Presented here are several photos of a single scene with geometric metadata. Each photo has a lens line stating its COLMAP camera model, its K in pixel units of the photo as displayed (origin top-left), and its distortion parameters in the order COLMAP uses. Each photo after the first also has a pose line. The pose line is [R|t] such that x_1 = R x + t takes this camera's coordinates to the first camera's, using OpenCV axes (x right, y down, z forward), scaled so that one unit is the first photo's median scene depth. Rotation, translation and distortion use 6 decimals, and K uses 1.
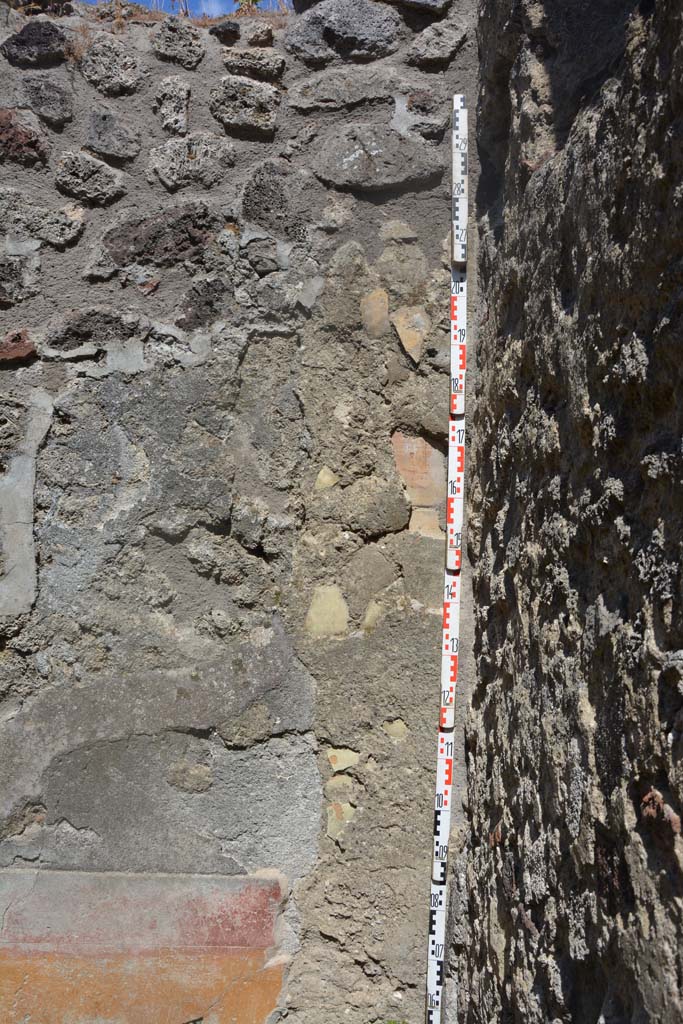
lens RADIAL K [[781.1, 0, 341.5], [0, 781.1, 512.0], [0, 0, 1]] dist [-0.172596, 0.116843]
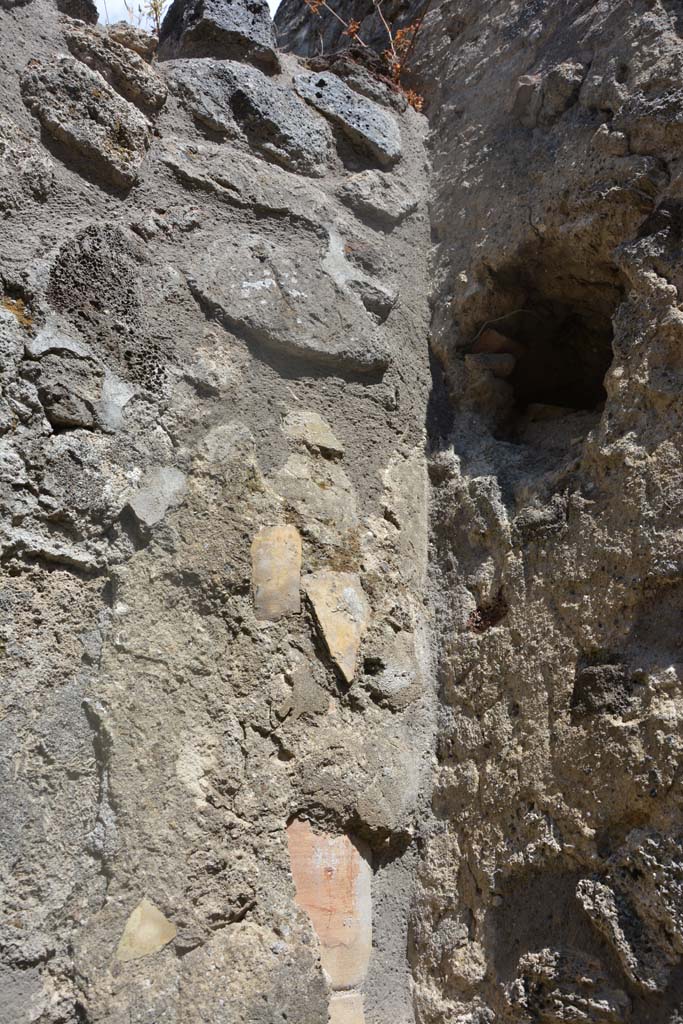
lens RADIAL K [[781.1, 0, 341.5], [0, 781.1, 512.0], [0, 0, 1]] dist [-0.172596, 0.116843]
pose [[0.770655, 0.259393, 0.582071, -0.223546], [-0.028443, 0.926498, -0.375224, -0.103160], [-0.636617, 0.272613, 0.721388, 0.595279]]
